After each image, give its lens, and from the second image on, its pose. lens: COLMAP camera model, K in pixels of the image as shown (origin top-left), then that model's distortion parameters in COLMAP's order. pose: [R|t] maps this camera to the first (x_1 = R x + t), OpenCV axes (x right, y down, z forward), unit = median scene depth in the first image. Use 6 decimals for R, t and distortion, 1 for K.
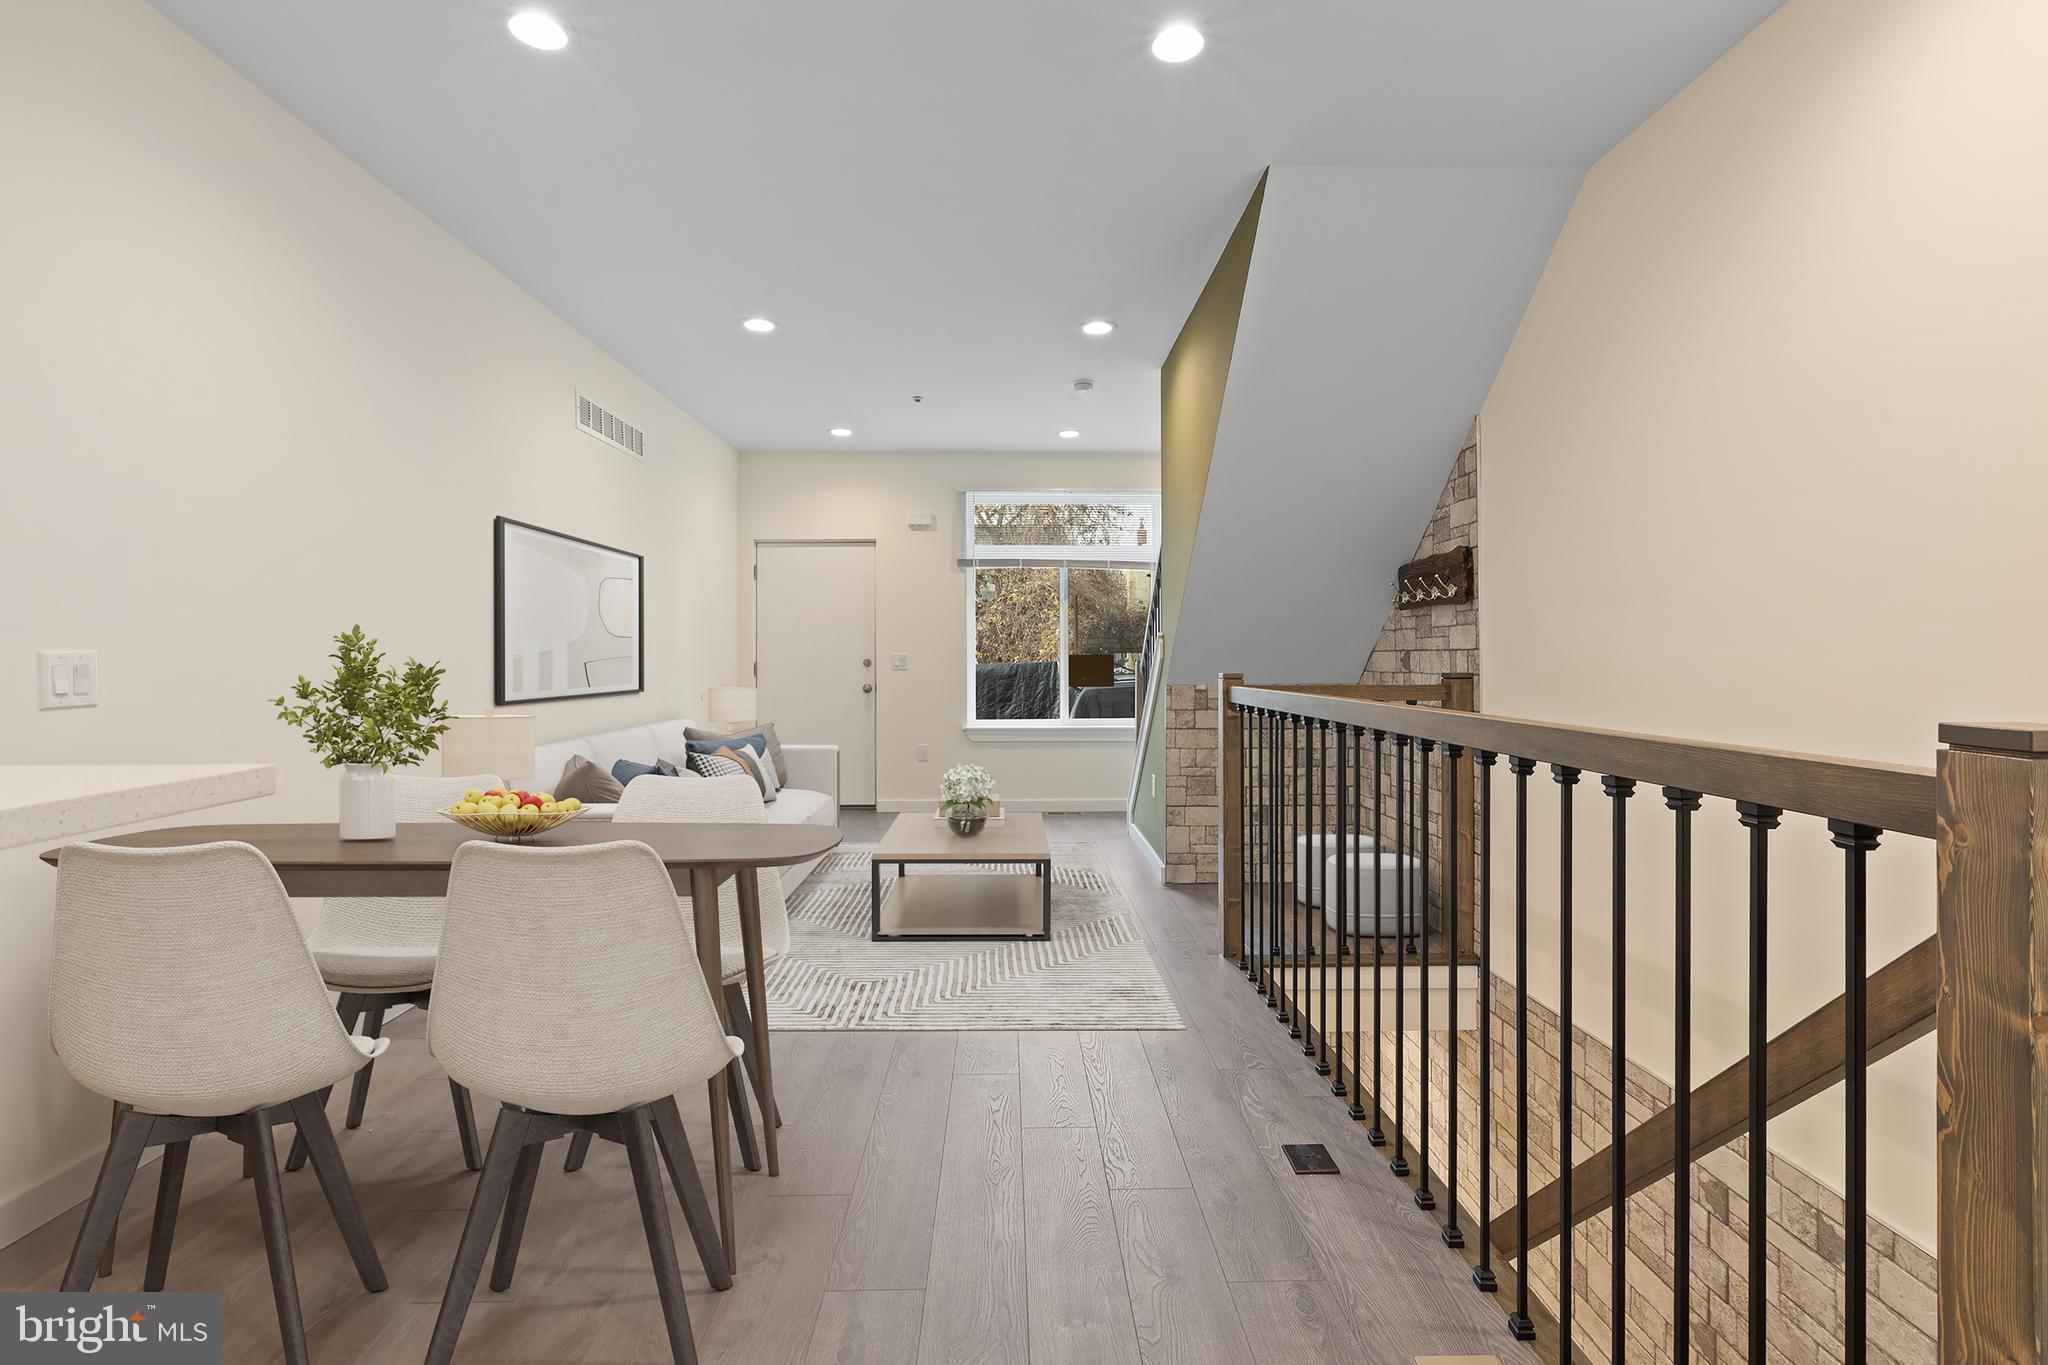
lens RADIAL K [[929.2, 0, 1040.9], [0, 929.2, 644.8], [0, 0, 1]] dist [0.003116, 0.001077]
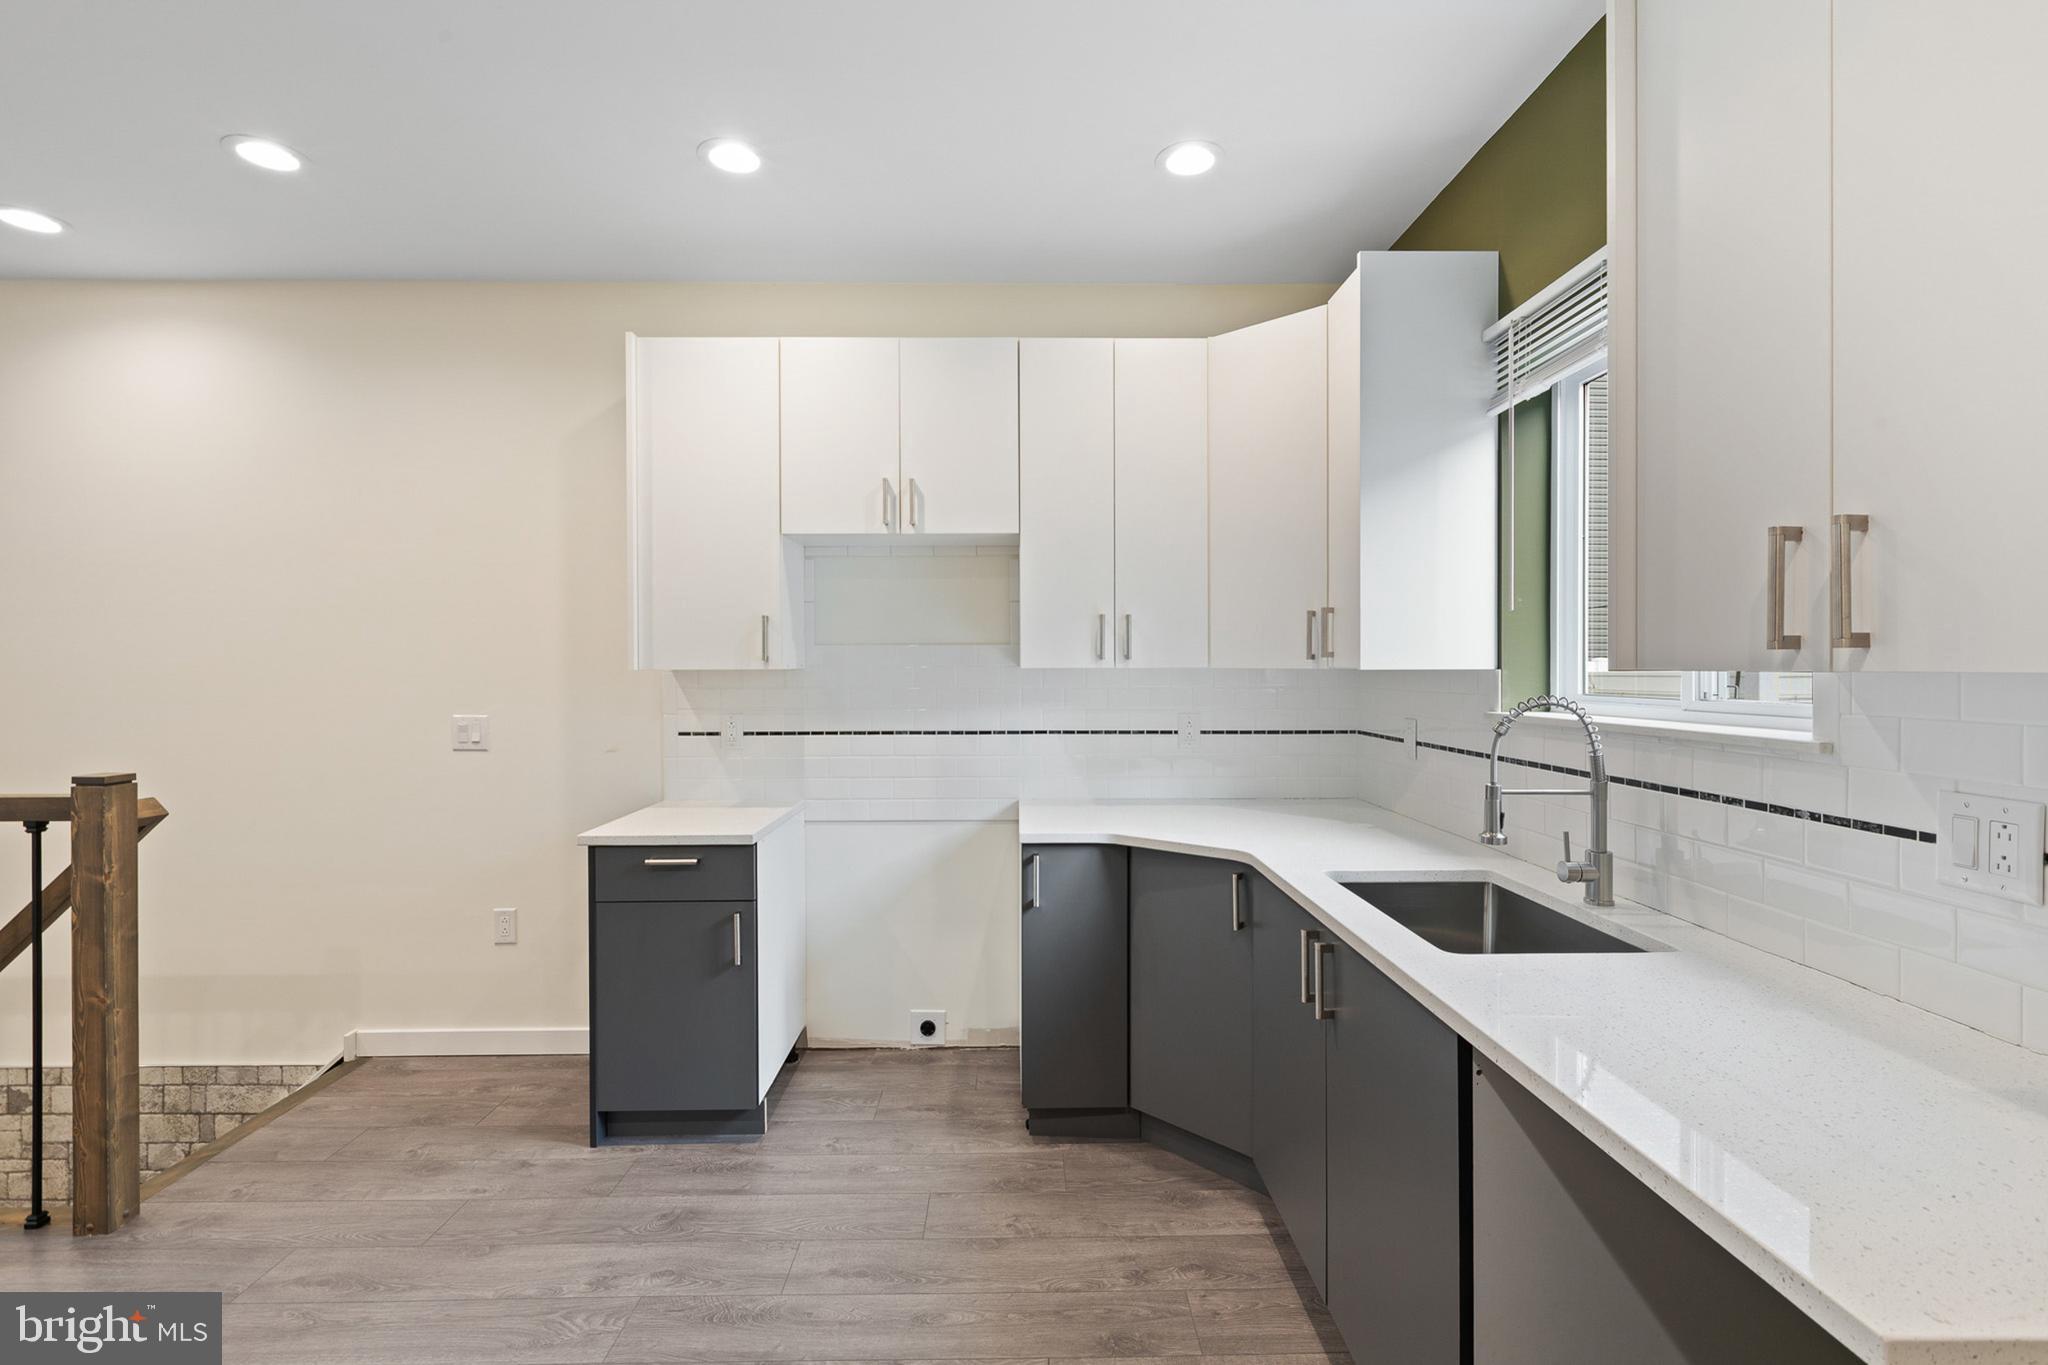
lens RADIAL K [[904.6, 0, 1029.6], [0, 904.6, 677.8], [0, 0, 1]] dist [0.001179, 0.000147]
pose [[0.016565, -0.016029, 0.999734, -0.313891], [-0.007470, 0.999842, 0.016155, -0.052185], [-0.999835, -0.007735, 0.016442, -0.354475]]
